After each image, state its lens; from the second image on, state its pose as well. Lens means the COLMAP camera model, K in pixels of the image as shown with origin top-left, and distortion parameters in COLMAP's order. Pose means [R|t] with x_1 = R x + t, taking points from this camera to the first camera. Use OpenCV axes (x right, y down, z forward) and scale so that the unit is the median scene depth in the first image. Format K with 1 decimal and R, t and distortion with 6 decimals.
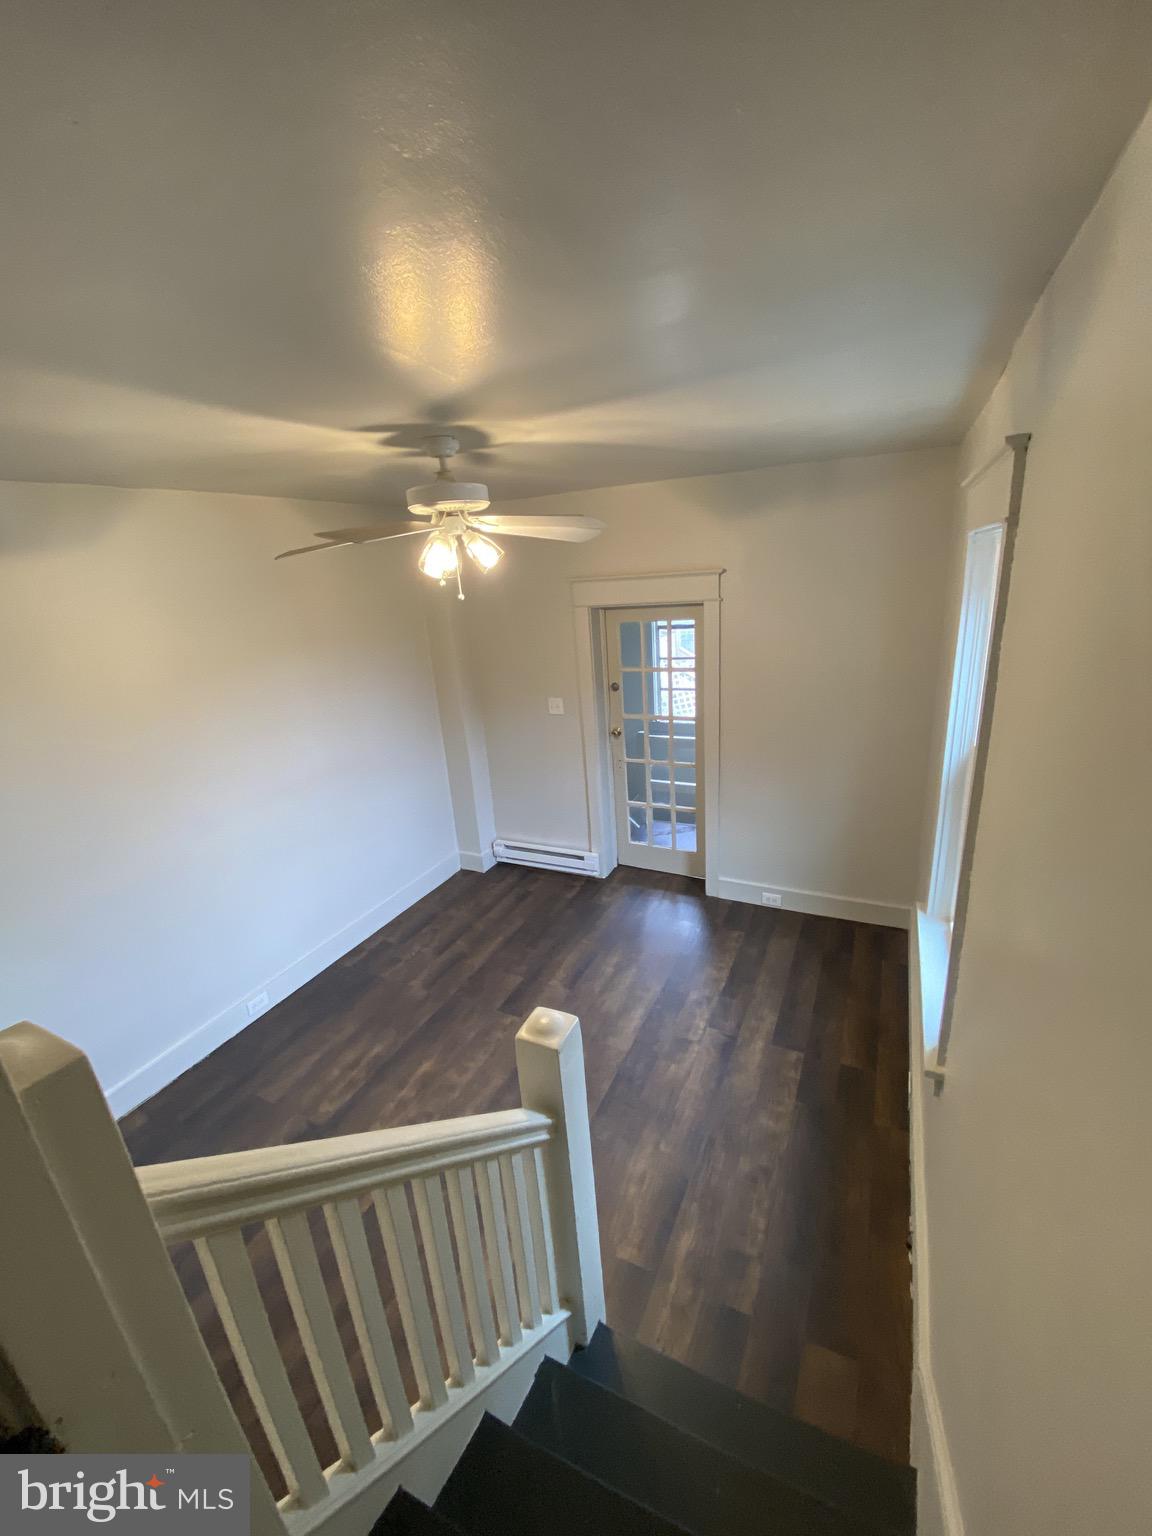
lens RADIAL K [[617.6, 0, 574.6], [0, 617.6, 771.7], [0, 0, 1]] dist [-0.011080, -0.000701]
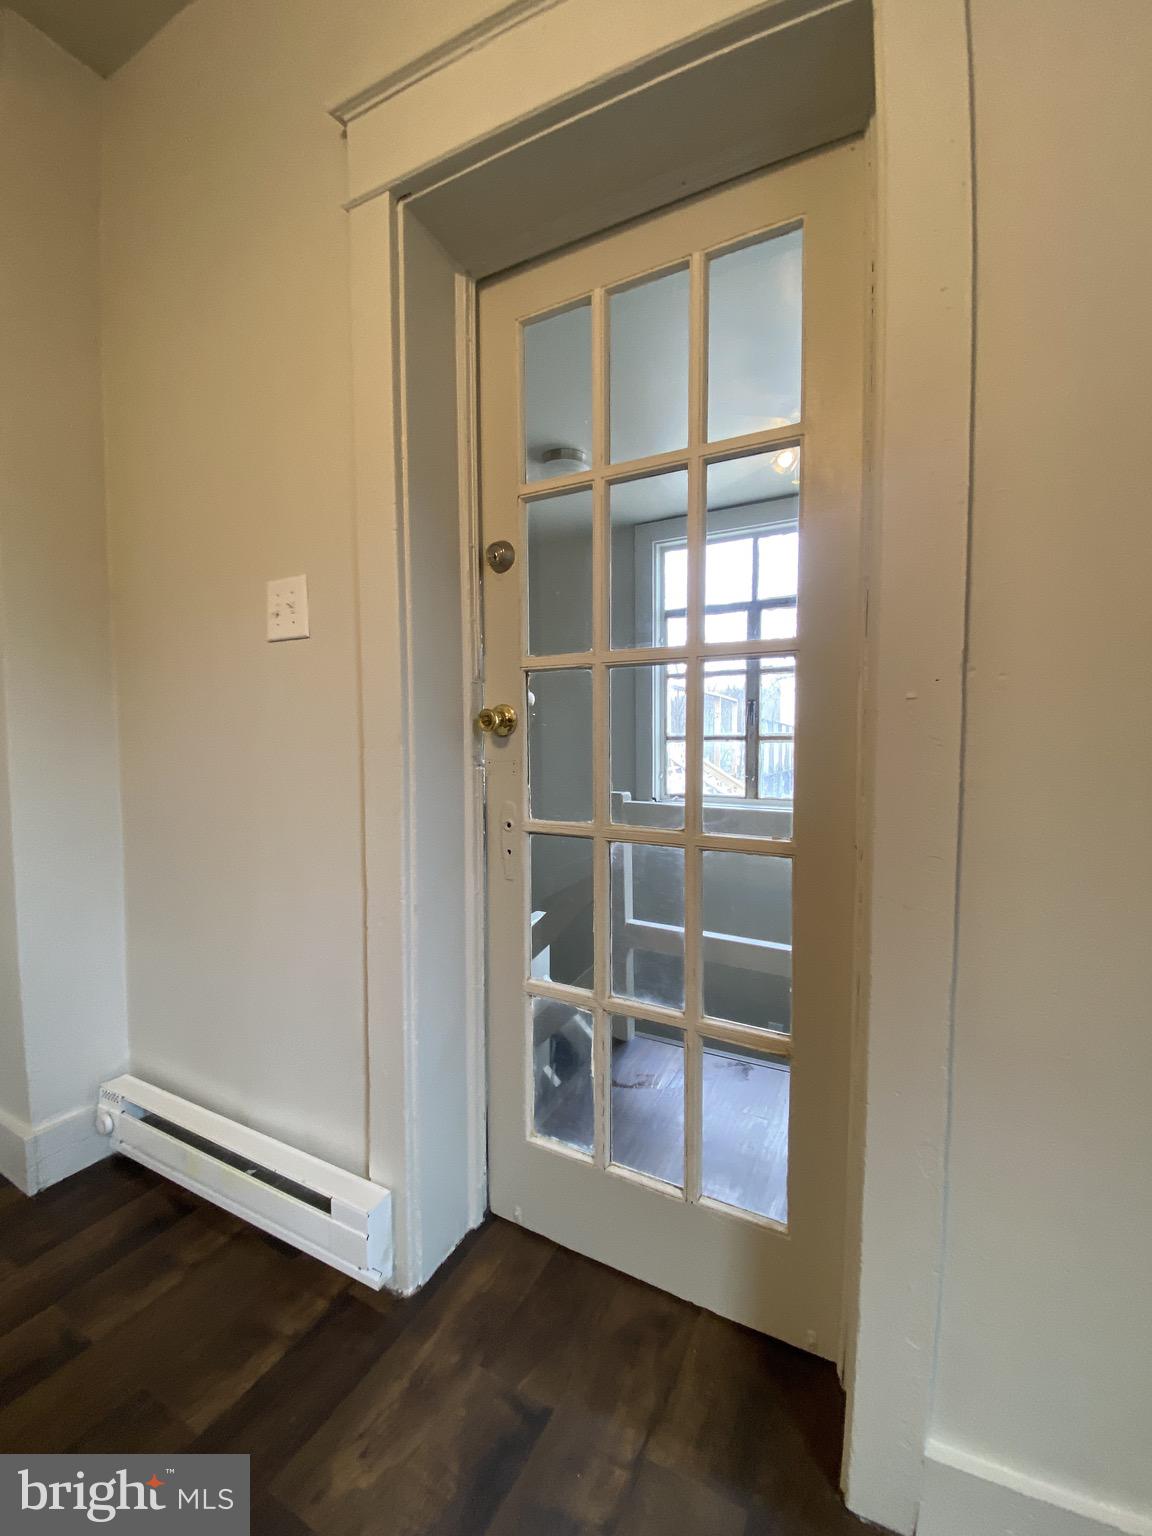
lens RADIAL K [[617.6, 0, 573.0], [0, 617.6, 760.0], [0, 0, 1]] dist [-0.011080, -0.000701]
pose [[0.996619, 0.069577, -0.043695, 0.111714], [-0.079393, 0.952421, -0.294263, 0.033596], [0.021142, 0.296737, 0.954725, 0.709653]]
